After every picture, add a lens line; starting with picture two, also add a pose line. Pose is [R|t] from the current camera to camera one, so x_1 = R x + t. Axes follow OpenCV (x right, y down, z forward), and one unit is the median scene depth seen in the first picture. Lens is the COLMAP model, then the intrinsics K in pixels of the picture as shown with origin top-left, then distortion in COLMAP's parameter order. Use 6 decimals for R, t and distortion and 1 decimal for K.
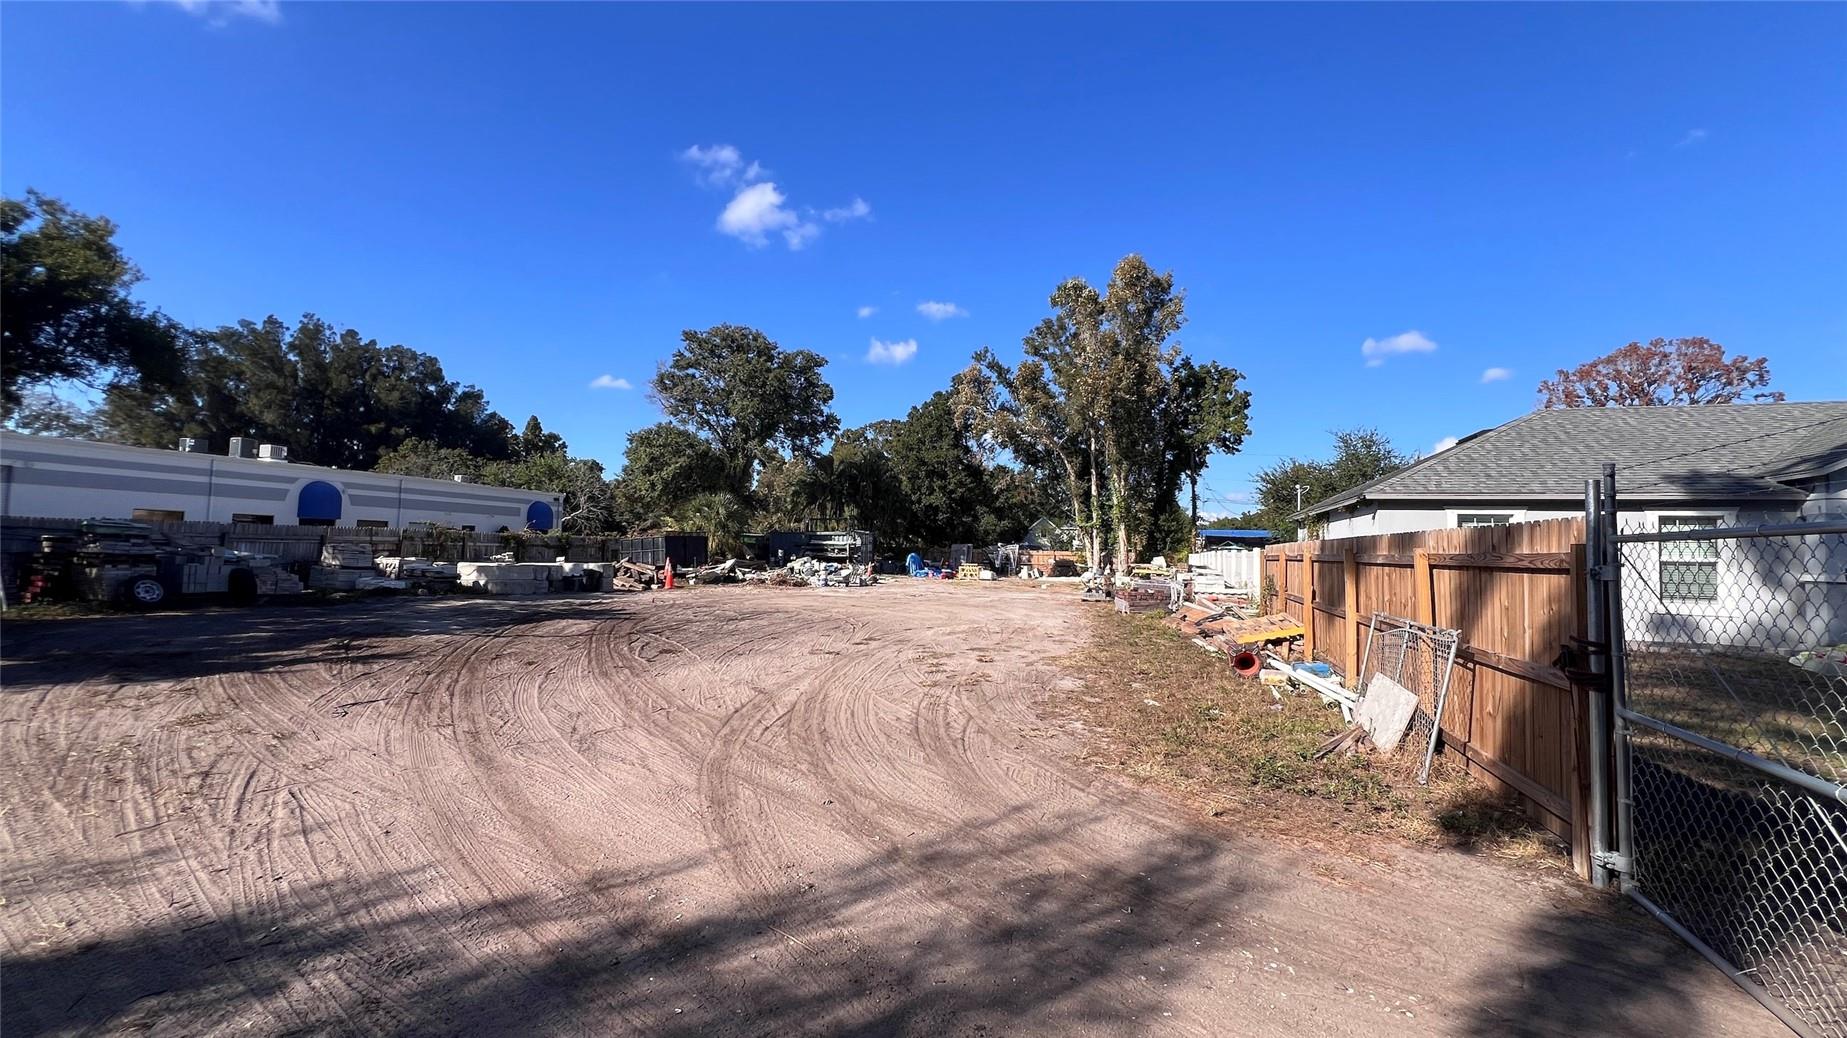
lens RADIAL K [[739.8, 0, 917.5], [0, 739.8, 512.1], [0, 0, 1]] dist [-0.000009, -0.000230]
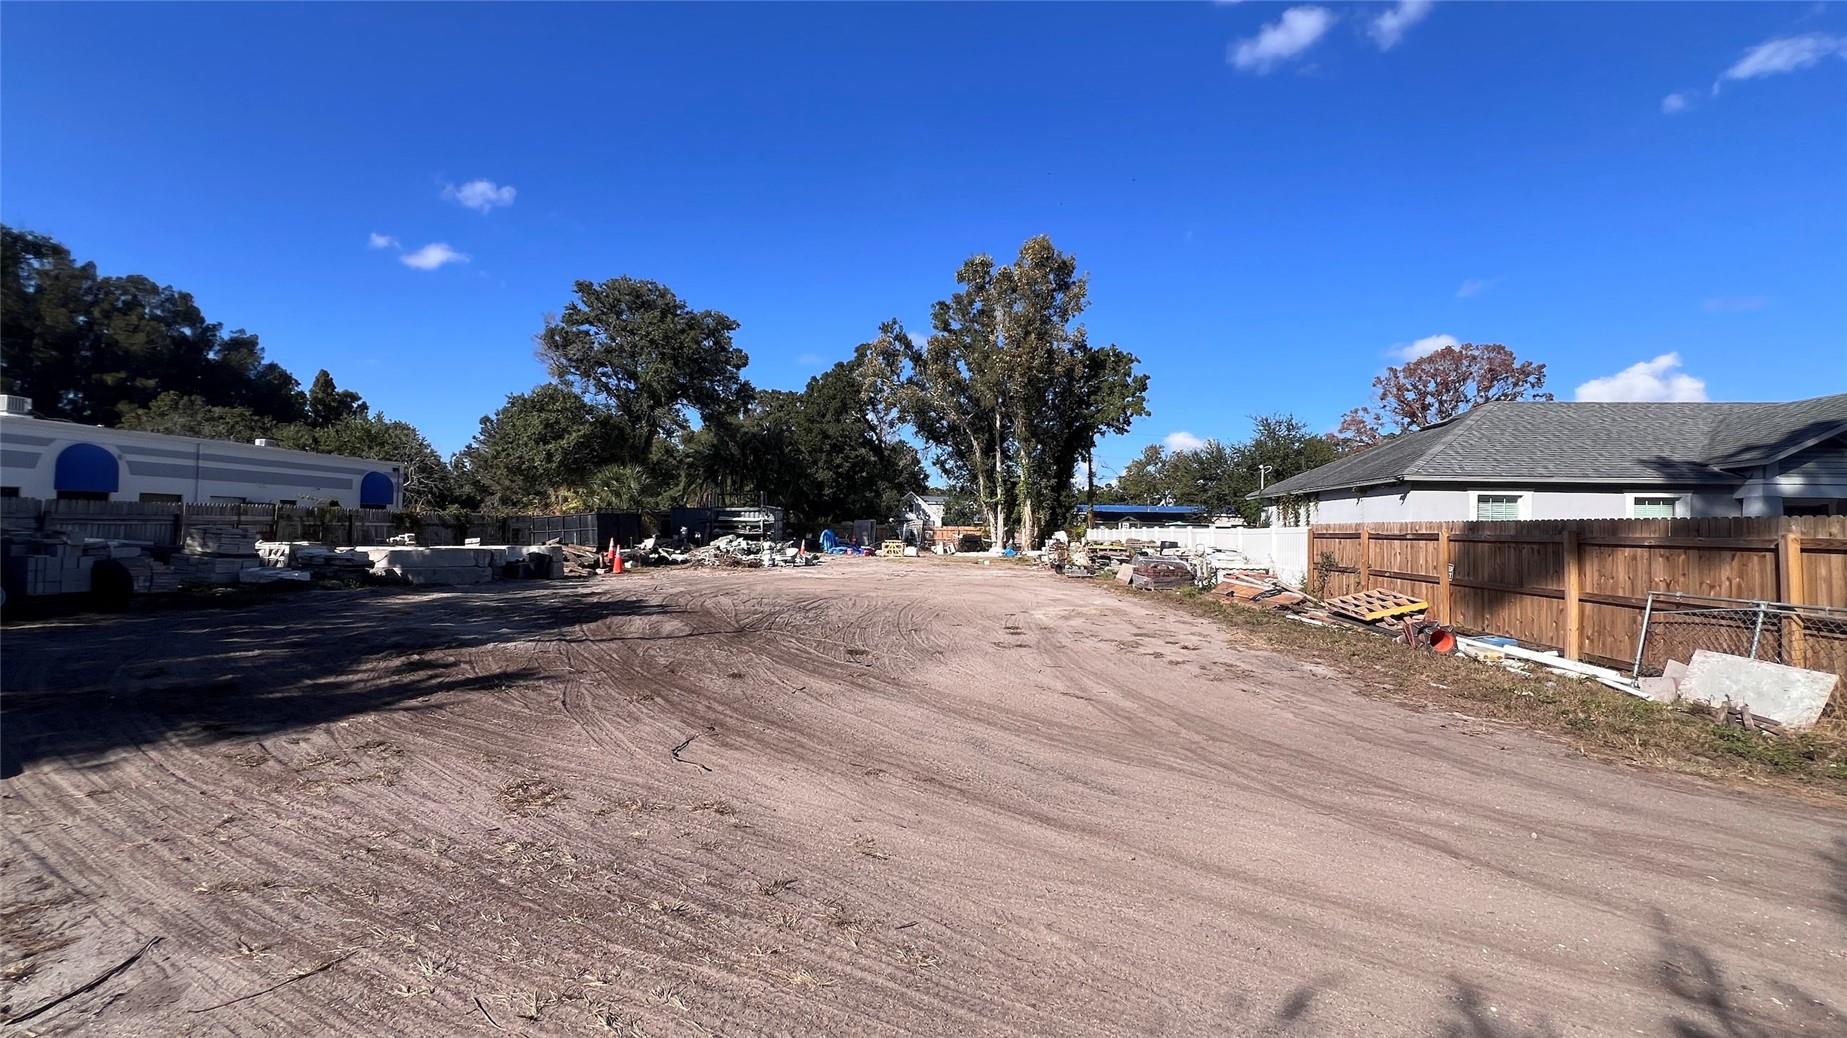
lens RADIAL K [[739.8, 0, 917.5], [0, 739.8, 512.1], [0, 0, 1]] dist [-0.000009, -0.000230]
pose [[0.975223, -0.001410, 0.221219, -0.106803], [-0.006295, 0.999398, 0.034117, -0.001240], [-0.221134, -0.034664, 0.974627, 0.034740]]
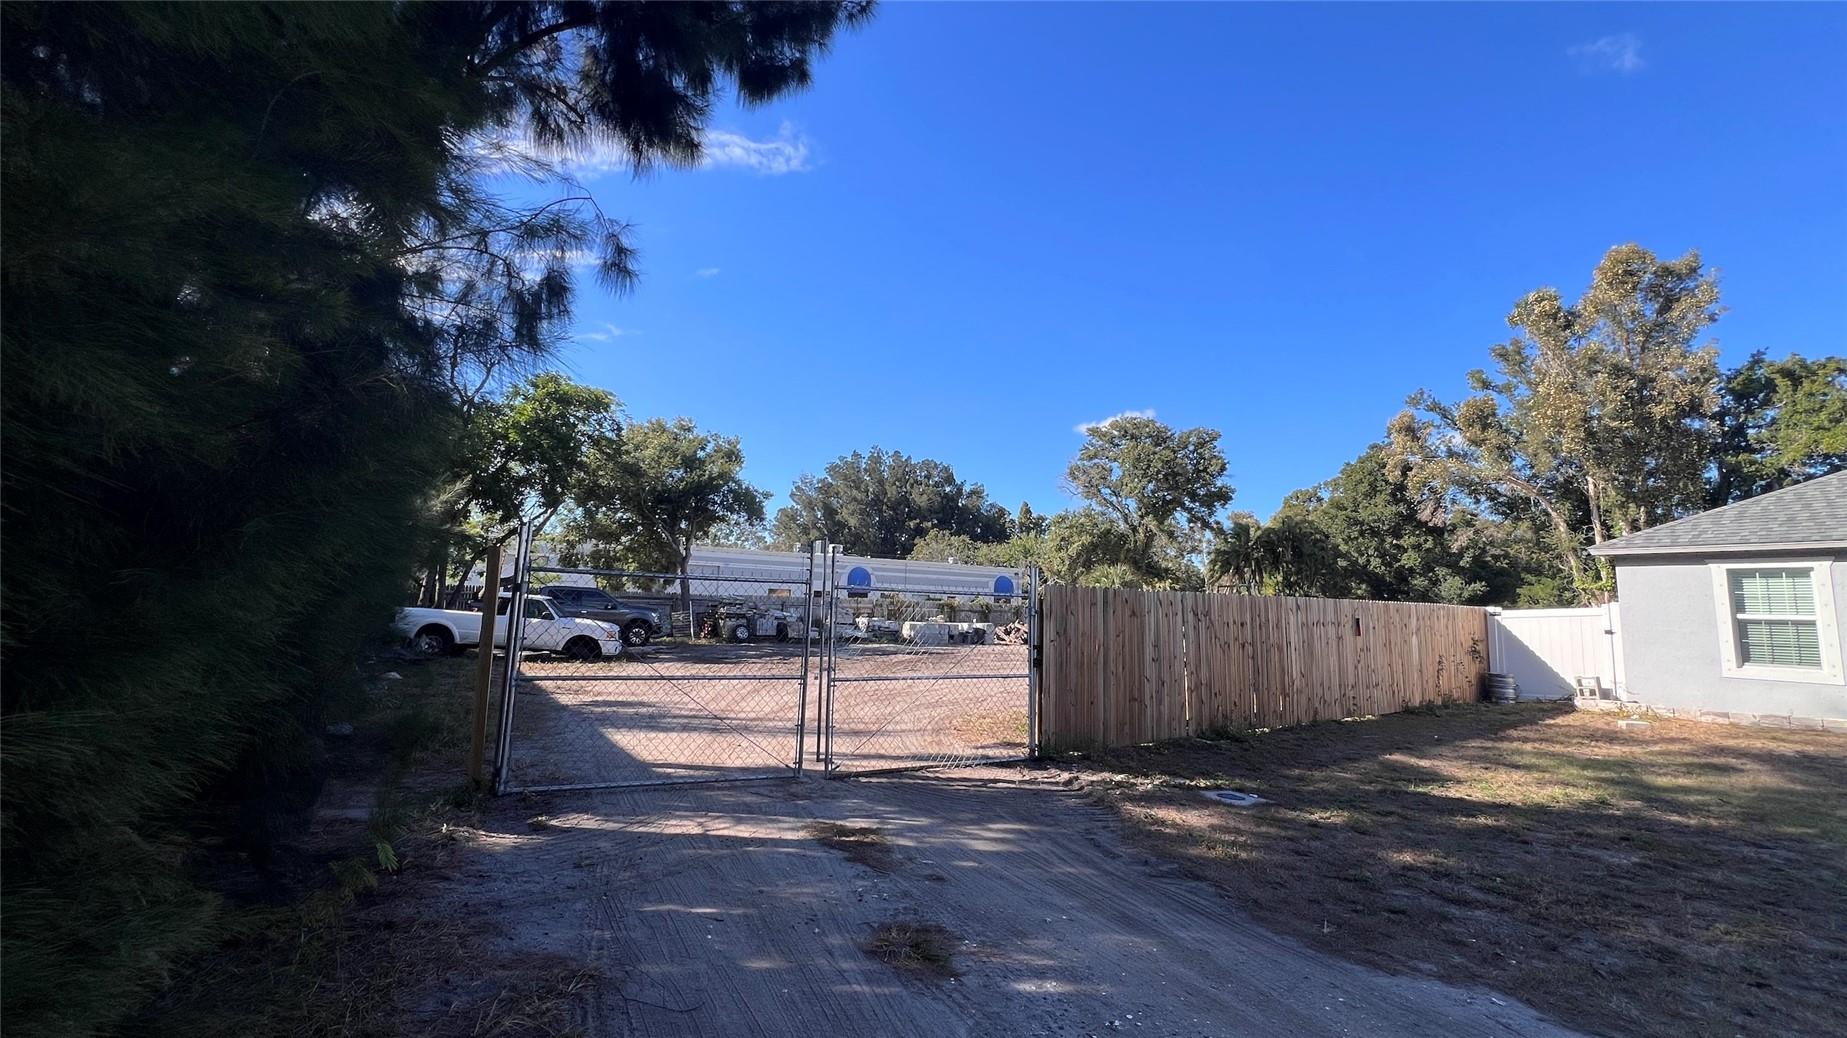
lens RADIAL K [[739.8, 0, 917.5], [0, 739.8, 512.1], [0, 0, 1]] dist [-0.000009, -0.000230]
pose [[0.786509, -0.081450, -0.612184, 0.169776], [0.024604, 0.994610, -0.100722, 0.000093], [0.617089, 0.064157, 0.784274, -0.078185]]
